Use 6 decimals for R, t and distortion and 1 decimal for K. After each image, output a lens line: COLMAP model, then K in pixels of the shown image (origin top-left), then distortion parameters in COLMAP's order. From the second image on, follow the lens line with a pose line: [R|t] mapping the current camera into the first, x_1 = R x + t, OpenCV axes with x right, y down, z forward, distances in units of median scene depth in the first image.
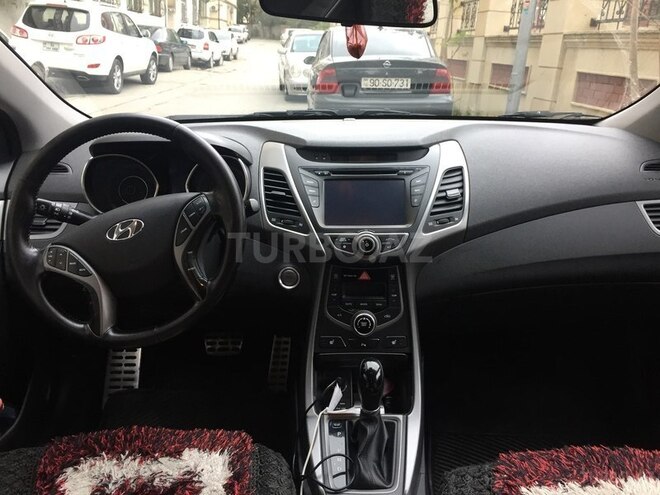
lens RADIAL K [[591.3, 0, 330.0], [0, 591.3, 247.5], [0, 0, 1]] dist [0.044972, -0.021108]
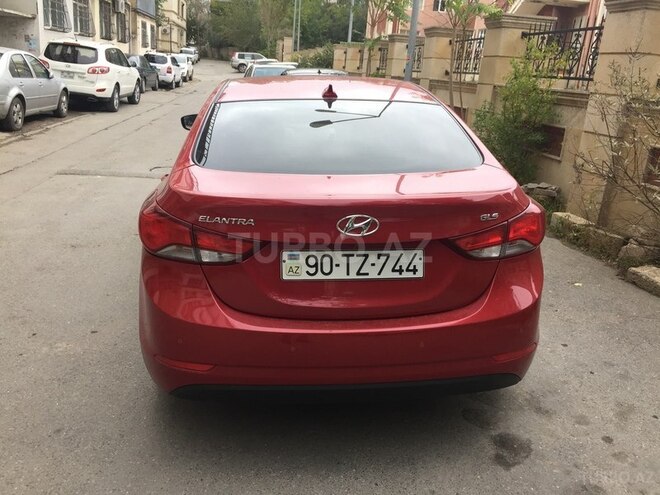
lens RADIAL K [[591.3, 0, 330.0], [0, 591.3, 247.5], [0, 0, 1]] dist [0.044972, -0.021108]
pose [[0.995902, -0.013091, 0.089492, -0.010551], [0.015716, 0.999465, -0.028683, 0.040476], [-0.089068, 0.029971, 0.995574, -0.159681]]
